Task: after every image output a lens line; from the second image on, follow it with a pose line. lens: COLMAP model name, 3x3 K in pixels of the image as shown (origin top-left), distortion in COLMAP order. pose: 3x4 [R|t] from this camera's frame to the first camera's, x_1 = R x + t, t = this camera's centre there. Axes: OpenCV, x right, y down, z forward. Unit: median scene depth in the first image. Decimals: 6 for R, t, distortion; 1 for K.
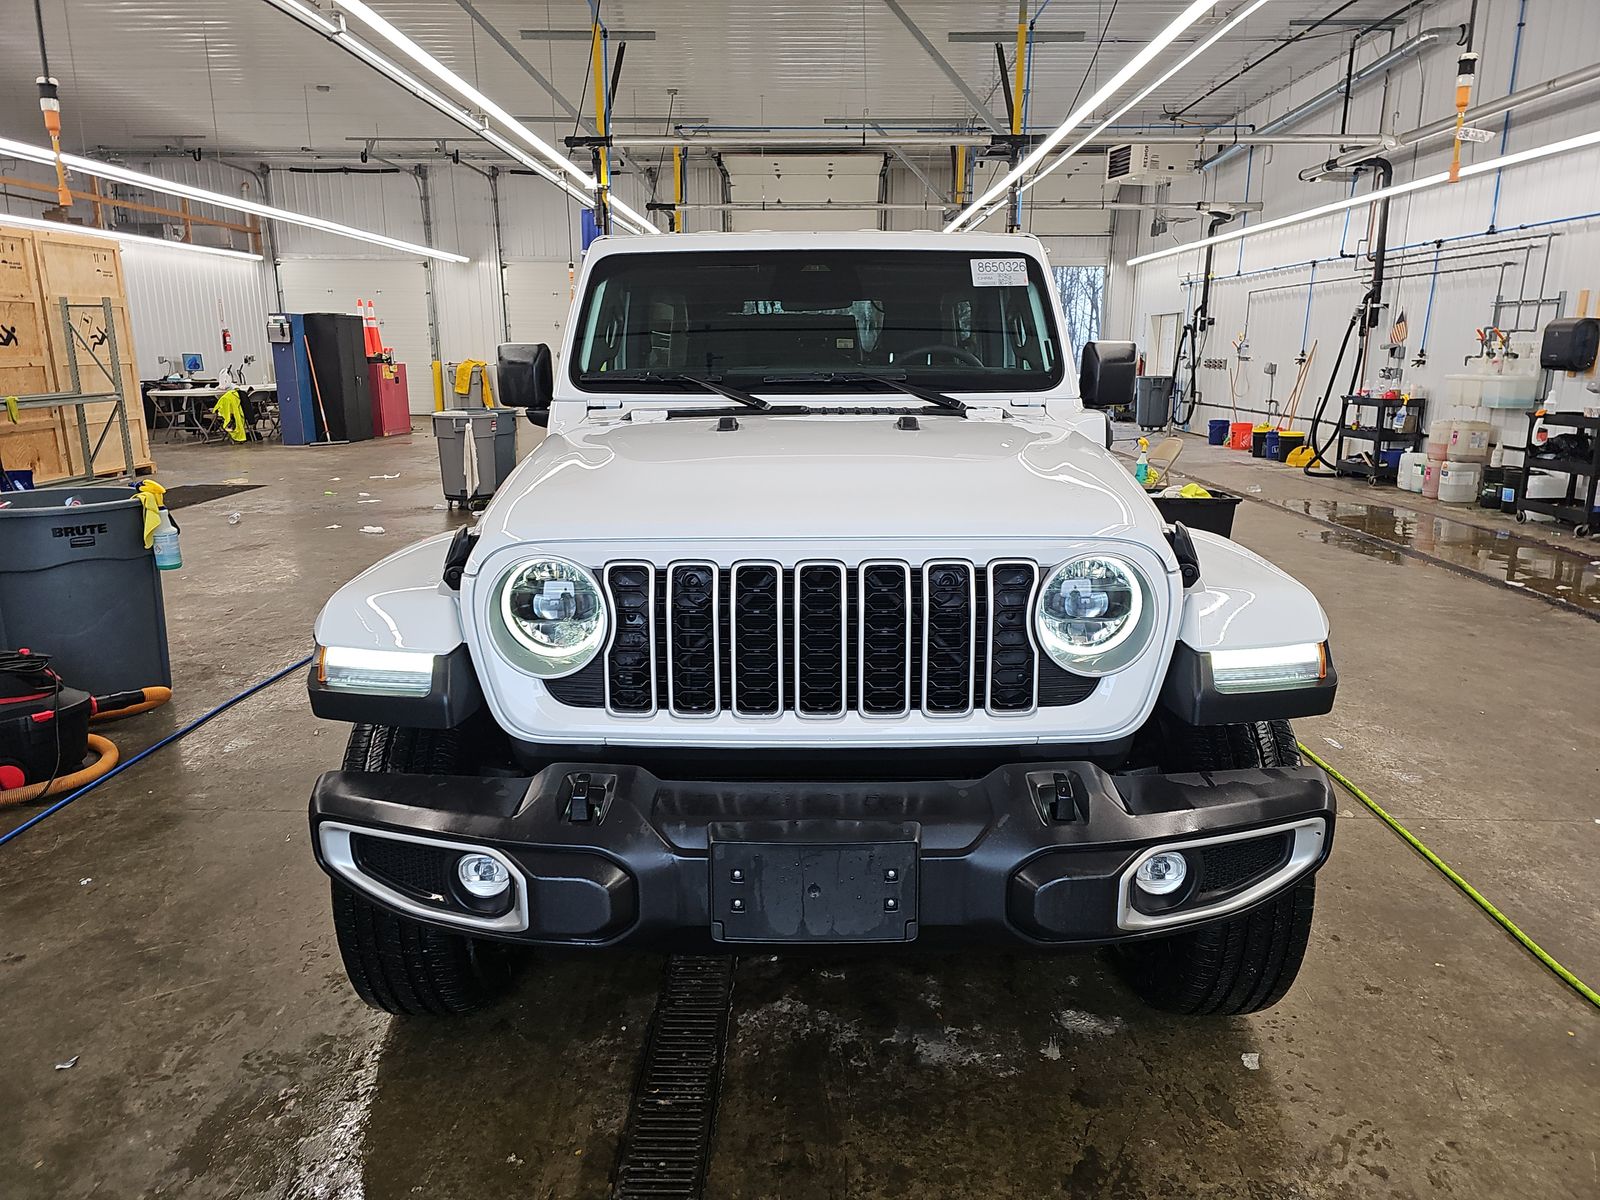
lens RADIAL K [[1055.0, 0, 800.0], [0, 1055.0, 600.0], [0, 0, 1]] dist [0.051894, -0.043285]
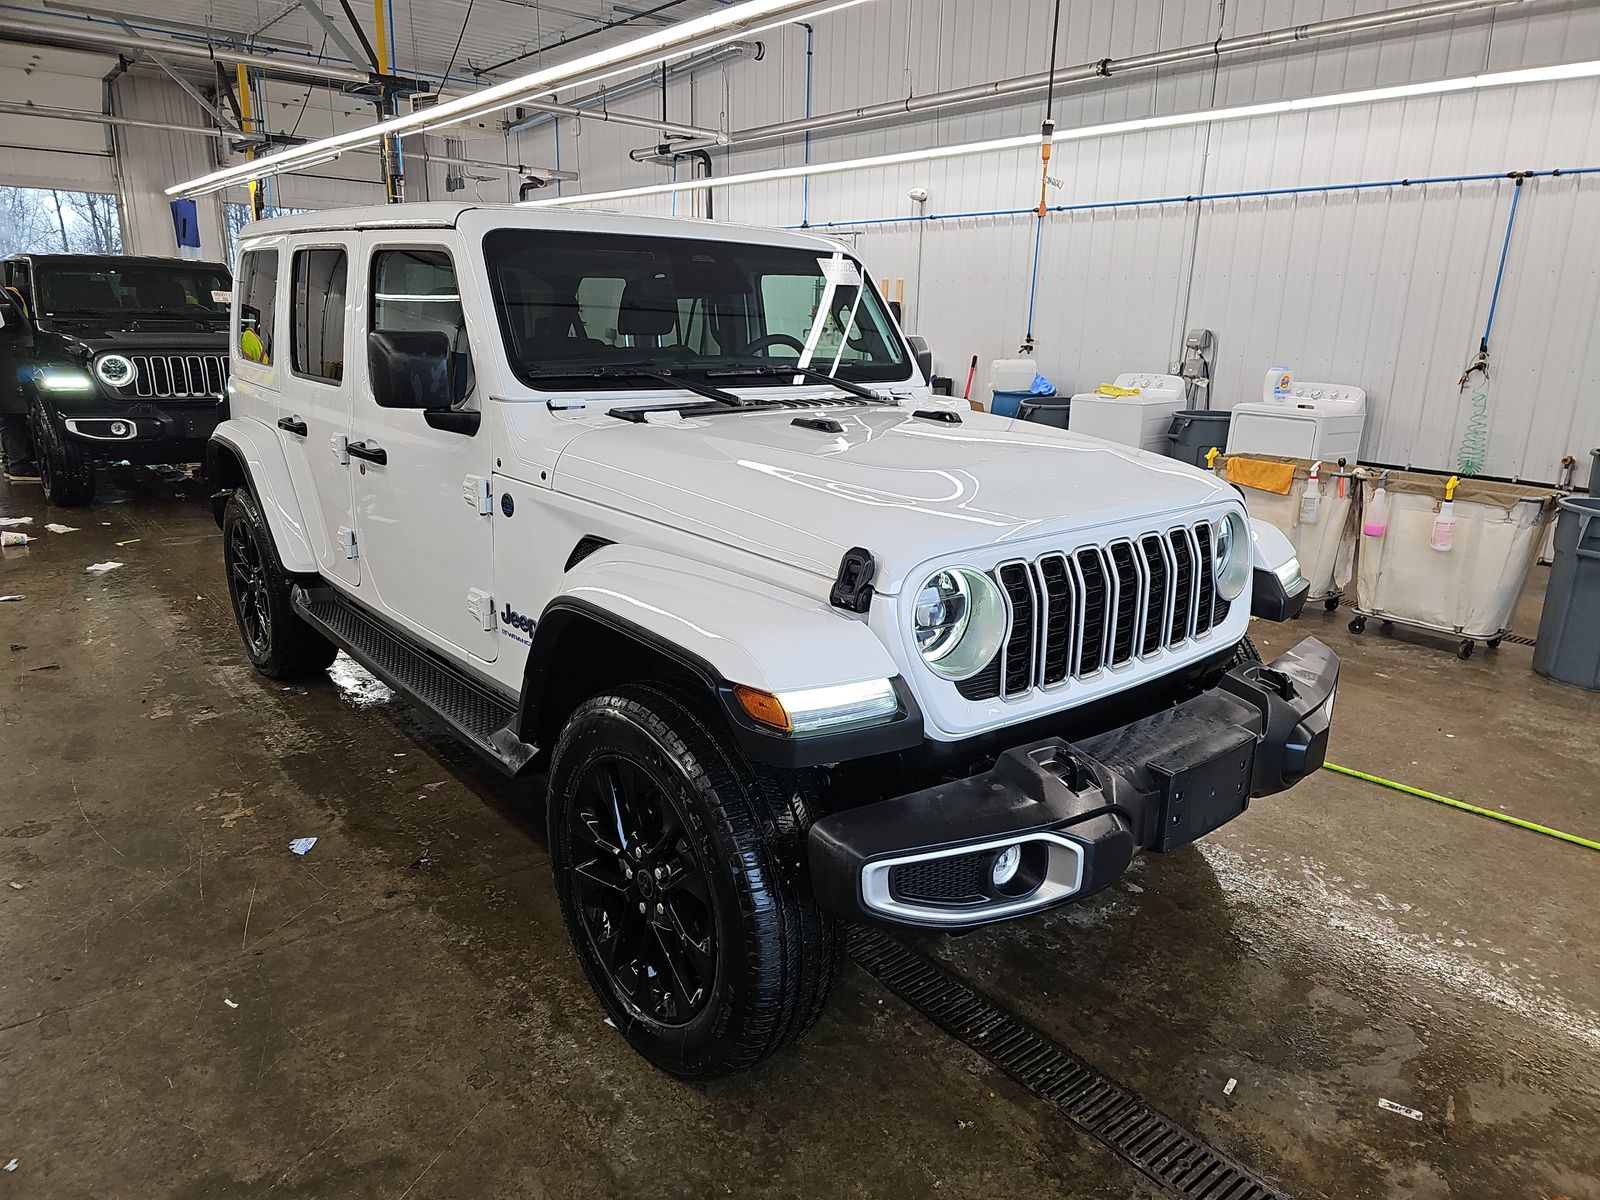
lens RADIAL K [[1054.7, 0, 824.4], [0, 1054.7, 617.3], [0, 0, 1]] dist [0.054930, -0.043524]
pose [[0.756384, -0.163140, 0.633458, -0.208620], [0.127269, 0.986597, 0.102121, -0.023720], [-0.641628, 0.003377, 0.767009, 0.056018]]
